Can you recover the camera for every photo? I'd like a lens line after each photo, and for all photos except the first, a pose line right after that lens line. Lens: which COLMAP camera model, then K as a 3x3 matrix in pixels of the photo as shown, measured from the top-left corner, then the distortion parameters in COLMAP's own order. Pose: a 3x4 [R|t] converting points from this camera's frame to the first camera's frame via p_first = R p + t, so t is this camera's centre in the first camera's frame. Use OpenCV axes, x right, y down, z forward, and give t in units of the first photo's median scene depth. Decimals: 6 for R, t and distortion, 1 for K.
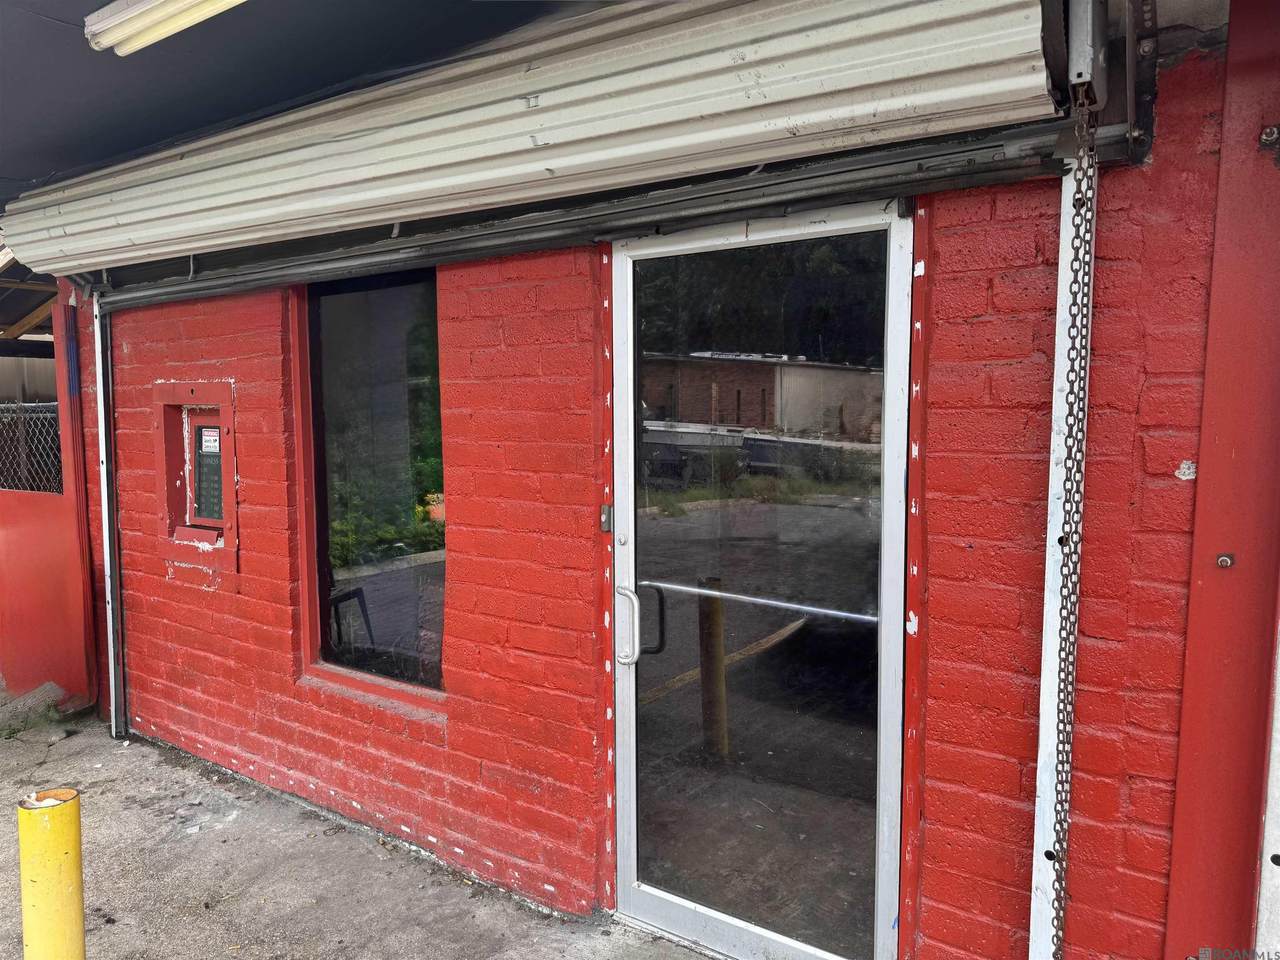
lens RADIAL K [[895.3, 0, 649.1], [0, 895.3, 482.4], [0, 0, 1]] dist [0.038832, -0.063327]
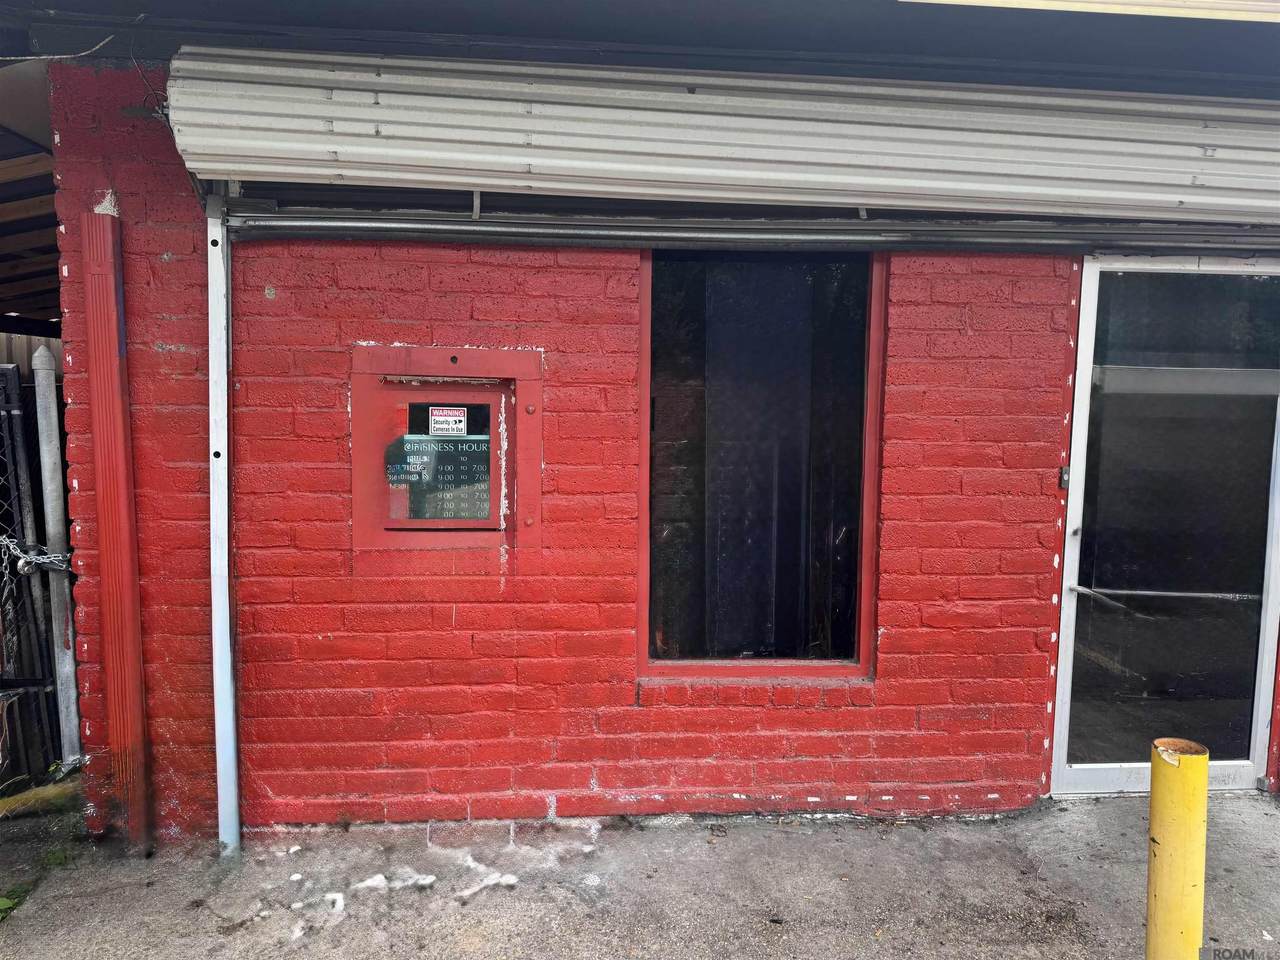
lens RADIAL K [[895.3, 0, 627.5], [0, 895.3, 481.9], [0, 0, 1]] dist [0.038832, -0.063327]
pose [[0.772996, -0.051665, 0.632304, -1.161049], [0.039604, 0.998664, 0.033183, -0.016909], [-0.633174, -0.000608, 0.774009, 0.378928]]
